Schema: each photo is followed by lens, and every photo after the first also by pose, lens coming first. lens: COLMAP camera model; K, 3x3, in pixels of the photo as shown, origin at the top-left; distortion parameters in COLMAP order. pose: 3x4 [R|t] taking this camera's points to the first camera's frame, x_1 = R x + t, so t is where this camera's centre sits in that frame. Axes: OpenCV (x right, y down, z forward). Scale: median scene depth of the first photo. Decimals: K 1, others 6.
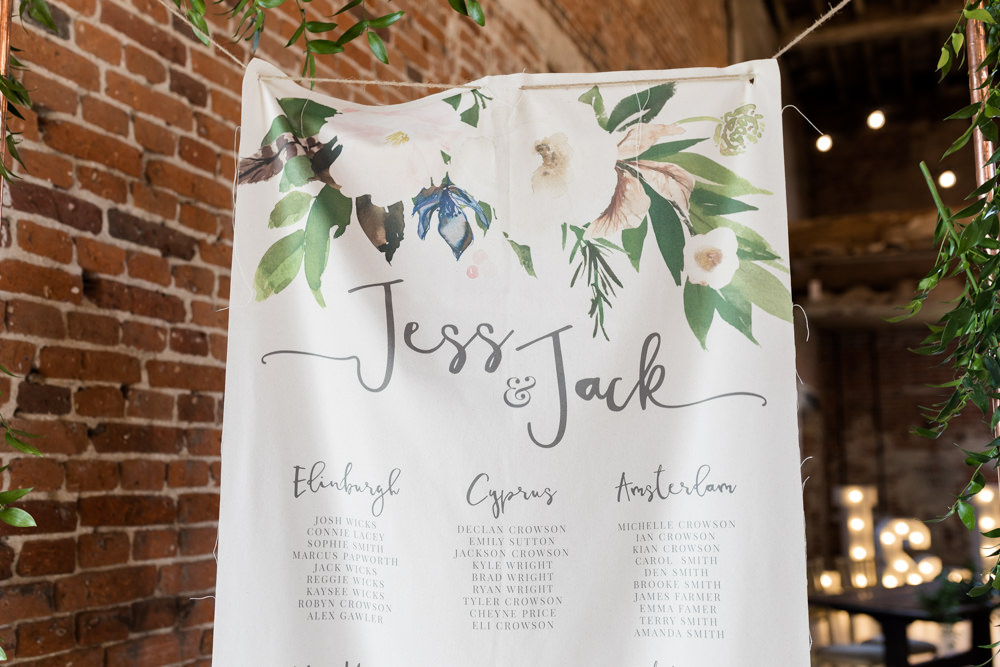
lens RADIAL K [[1013.0, 0, 500.0], [0, 1013.0, 305.3], [0, 0, 1]] dist [0.001536, 0.000000]
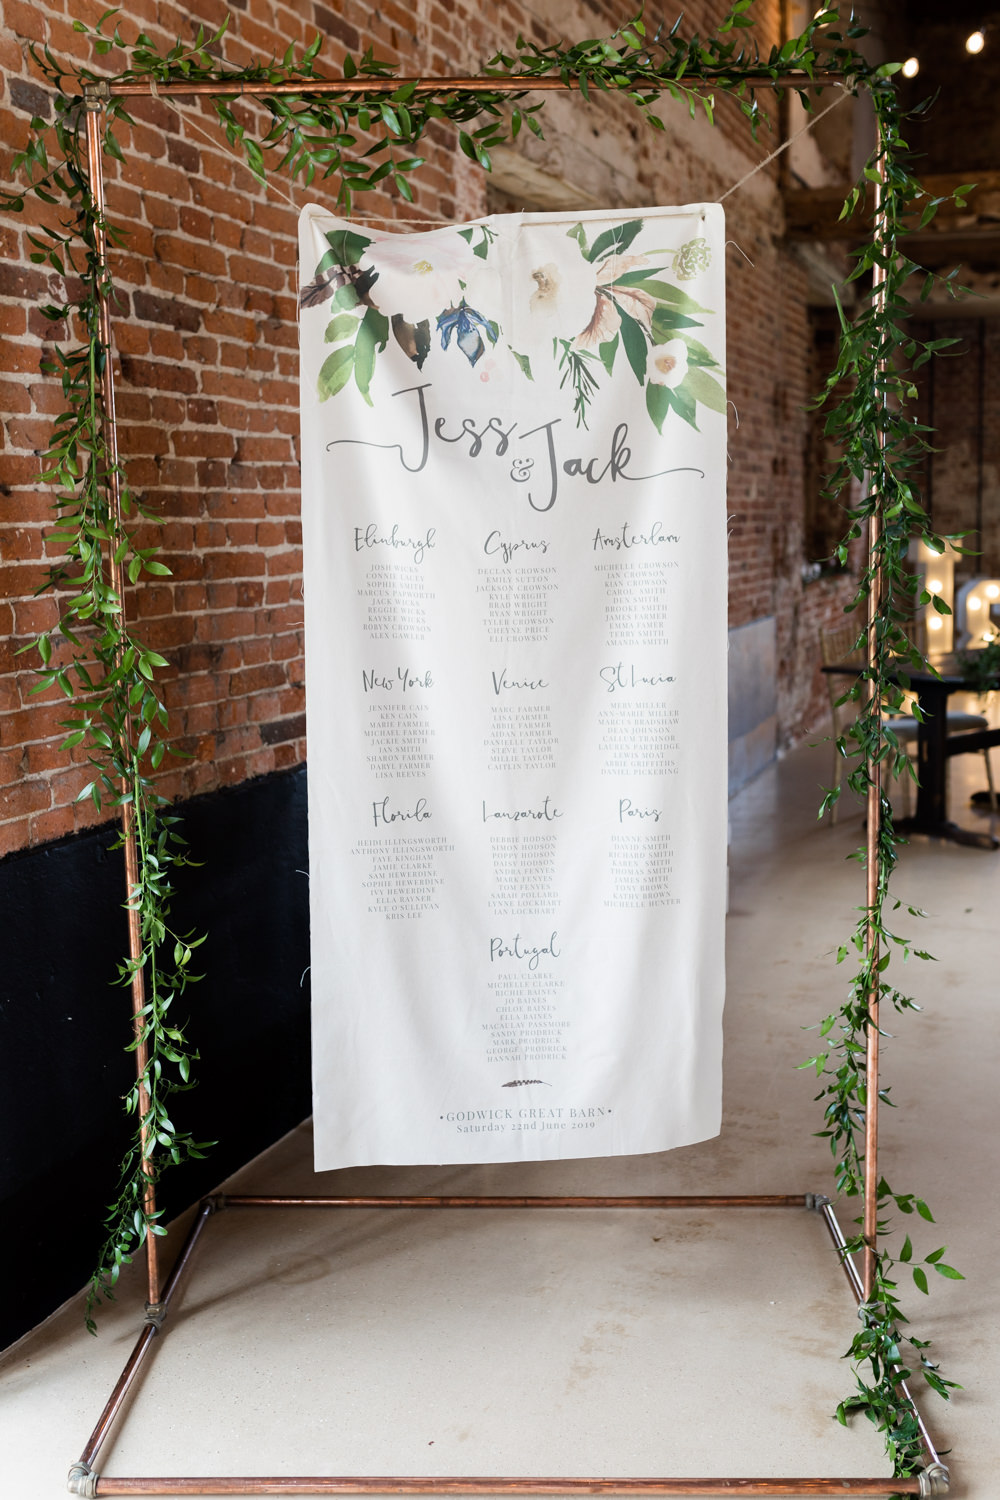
lens RADIAL K [[1519.5, 0, 499.7], [0, 1519.5, 748.4], [0, 0, 1]] dist [0.001536, 0.000000]
pose [[0.999474, -0.019802, 0.025698, -0.066575], [0.011039, 0.952431, 0.304556, -0.170549], [-0.030506, -0.304112, 0.952148, -0.991586]]
